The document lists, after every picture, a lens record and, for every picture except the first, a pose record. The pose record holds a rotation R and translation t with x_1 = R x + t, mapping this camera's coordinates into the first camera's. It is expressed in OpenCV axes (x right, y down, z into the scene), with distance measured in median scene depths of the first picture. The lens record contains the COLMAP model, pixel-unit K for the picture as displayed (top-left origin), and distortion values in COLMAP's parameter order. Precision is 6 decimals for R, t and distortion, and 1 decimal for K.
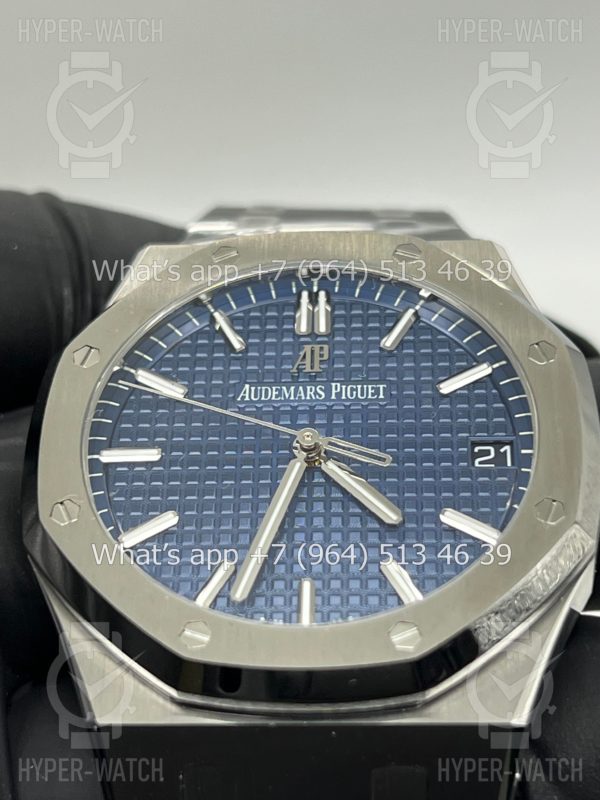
lens RADIAL K [[1948.9, 0, 300.0], [0, 1948.9, 400.0], [0, 0, 1]] dist [0.299667, -0.919234]
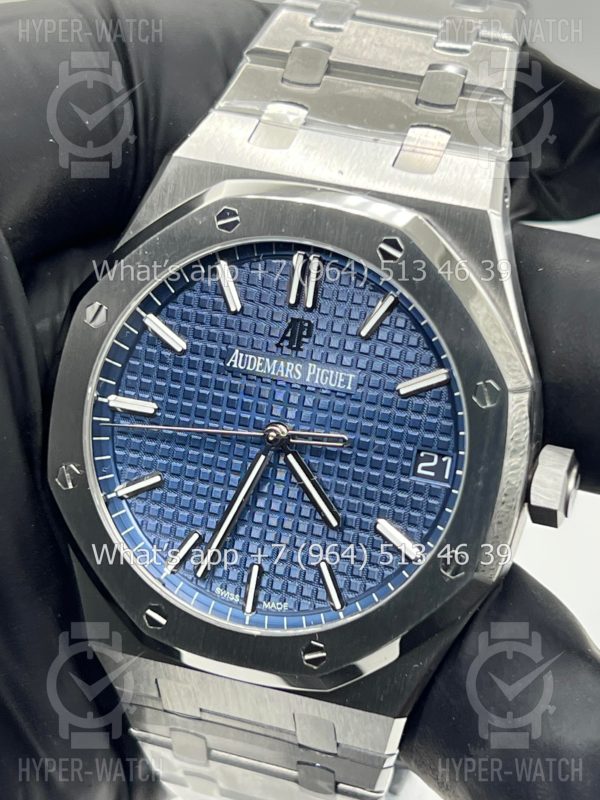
lens RADIAL K [[1948.9, 0, 300.0], [0, 1948.9, 400.0], [0, 0, 1]] dist [0.299667, -0.919234]
pose [[0.968585, 0.157558, -0.192404, 0.229587], [0.006870, 0.756440, 0.654027, -0.723721], [0.248589, -0.634802, 0.731594, 0.172363]]
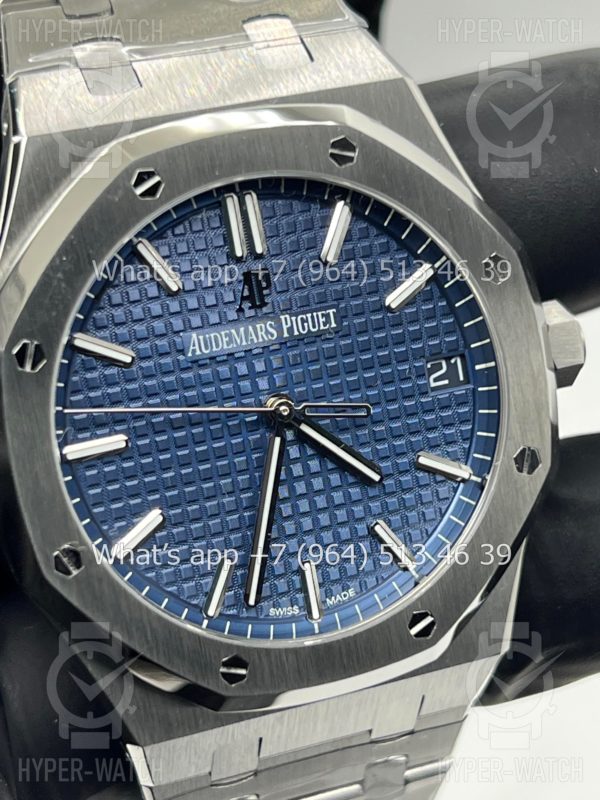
lens RADIAL K [[1948.9, 0, 300.0], [0, 1948.9, 400.0], [0, 0, 1]] dist [0.299667, -0.919234]
pose [[0.914632, -0.230075, 0.332436, -0.297709], [-0.048110, 0.754493, 0.654542, -0.595630], [-0.401415, -0.614659, 0.679014, 0.335705]]
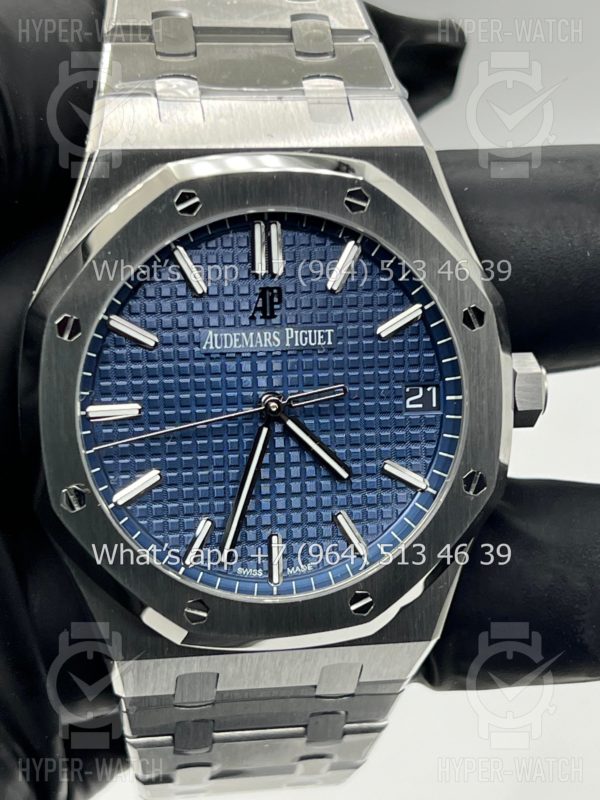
lens RADIAL K [[1948.9, 0, 300.0], [0, 1948.9, 400.0], [0, 0, 1]] dist [0.299667, -0.919234]
pose [[0.970252, -0.074947, 0.230202, -0.238056], [-0.101303, 0.737939, 0.667220, -0.730596], [-0.219882, -0.670692, 0.708395, 0.176876]]
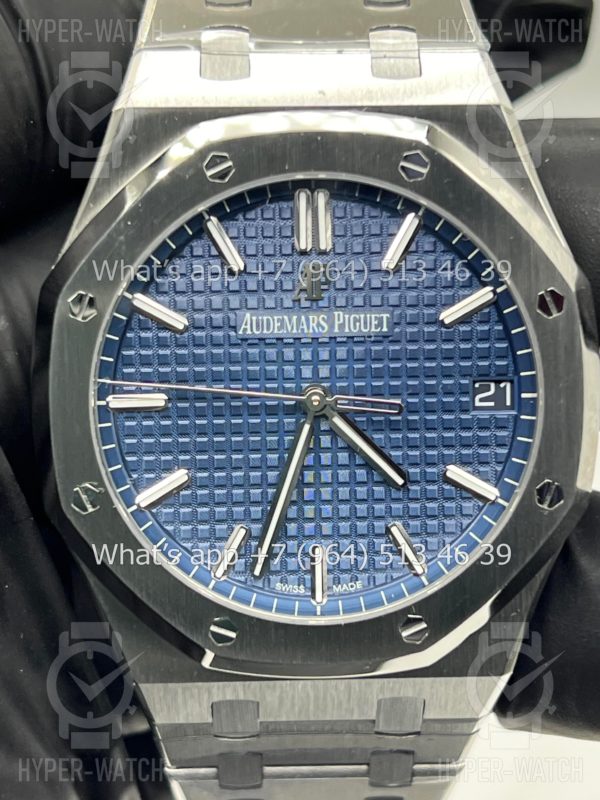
lens RADIAL K [[1948.9, 0, 300.0], [0, 1948.9, 400.0], [0, 0, 1]] dist [0.299667, -0.919234]
pose [[0.994741, -0.051781, 0.088370, -0.090685], [-0.020975, 0.741522, 0.670601, -0.638883], [-0.100252, -0.668928, 0.736536, 0.247366]]
